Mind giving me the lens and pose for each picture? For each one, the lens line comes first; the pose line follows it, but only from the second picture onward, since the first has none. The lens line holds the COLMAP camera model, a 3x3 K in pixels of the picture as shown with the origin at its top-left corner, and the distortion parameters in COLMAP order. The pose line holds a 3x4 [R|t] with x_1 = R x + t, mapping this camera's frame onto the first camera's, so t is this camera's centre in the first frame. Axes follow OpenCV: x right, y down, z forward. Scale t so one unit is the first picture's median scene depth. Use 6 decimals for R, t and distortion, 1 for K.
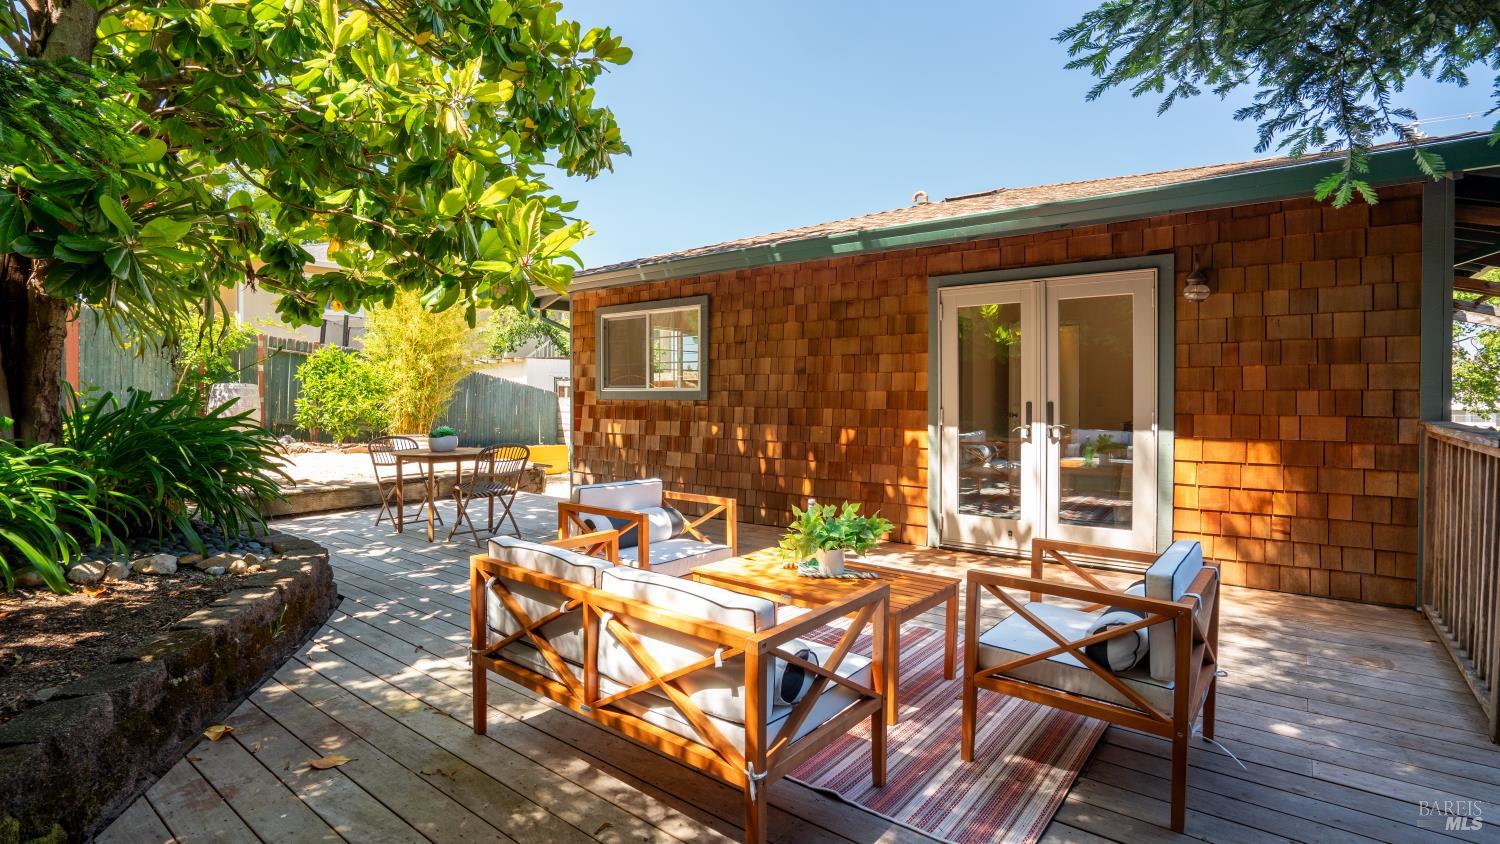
lens RADIAL K [[698.1, 0, 772.1], [0, 698.1, 404.7], [0, 0, 1]] dist [-0.001703, -0.000223]
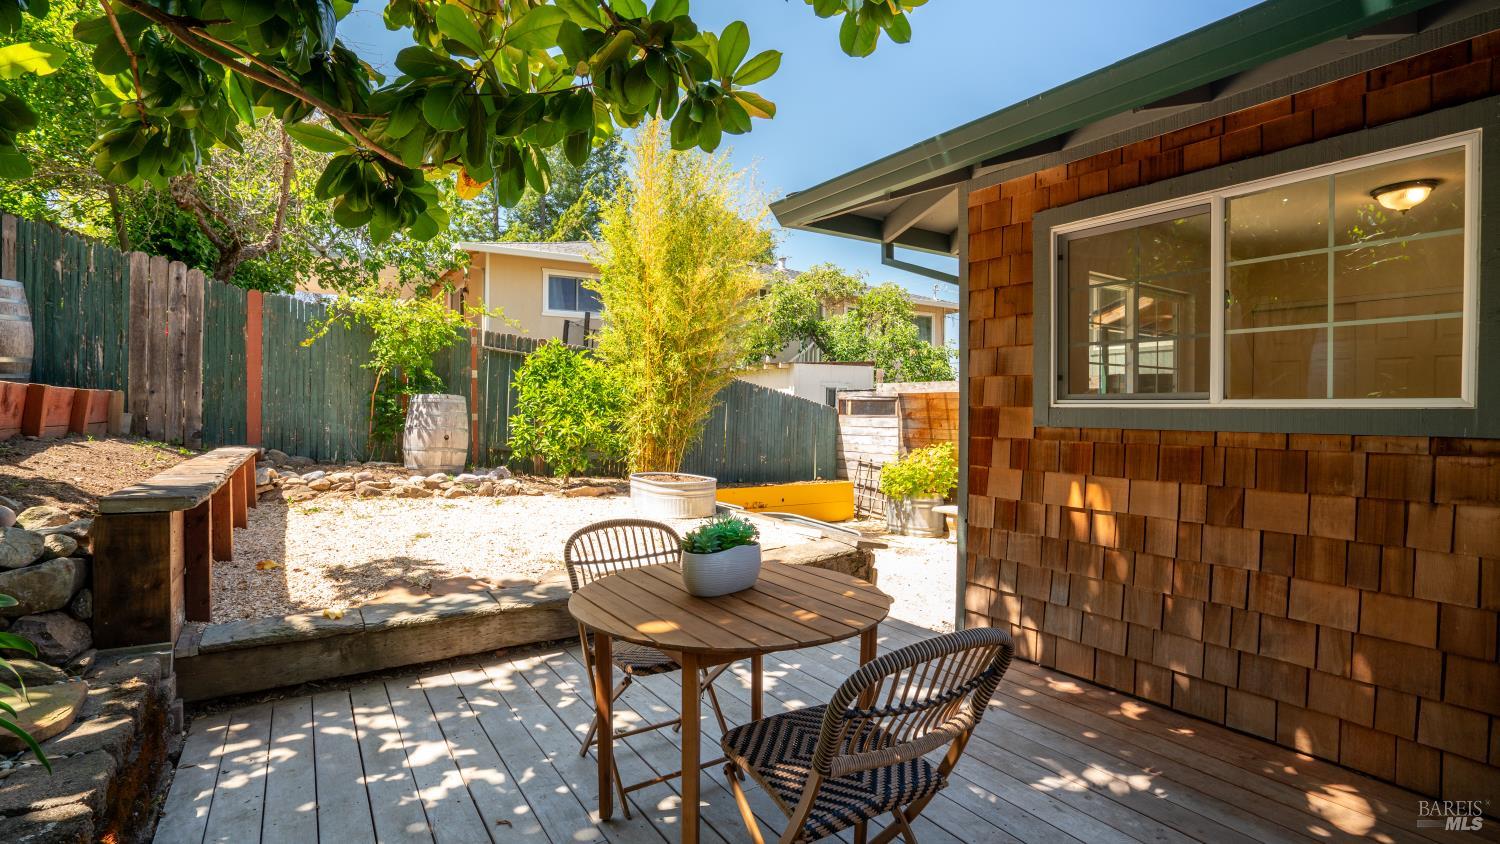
lens RADIAL K [[702.6, 0, 778.0], [0, 702.6, 420.1], [0, 0, 1]] dist [-0.033449, -0.000182]
pose [[0.950398, 0.009052, -0.310906, -0.199890], [-0.008920, 0.999959, 0.001845, -0.008043], [0.310910, 0.001020, 0.950439, 0.403668]]
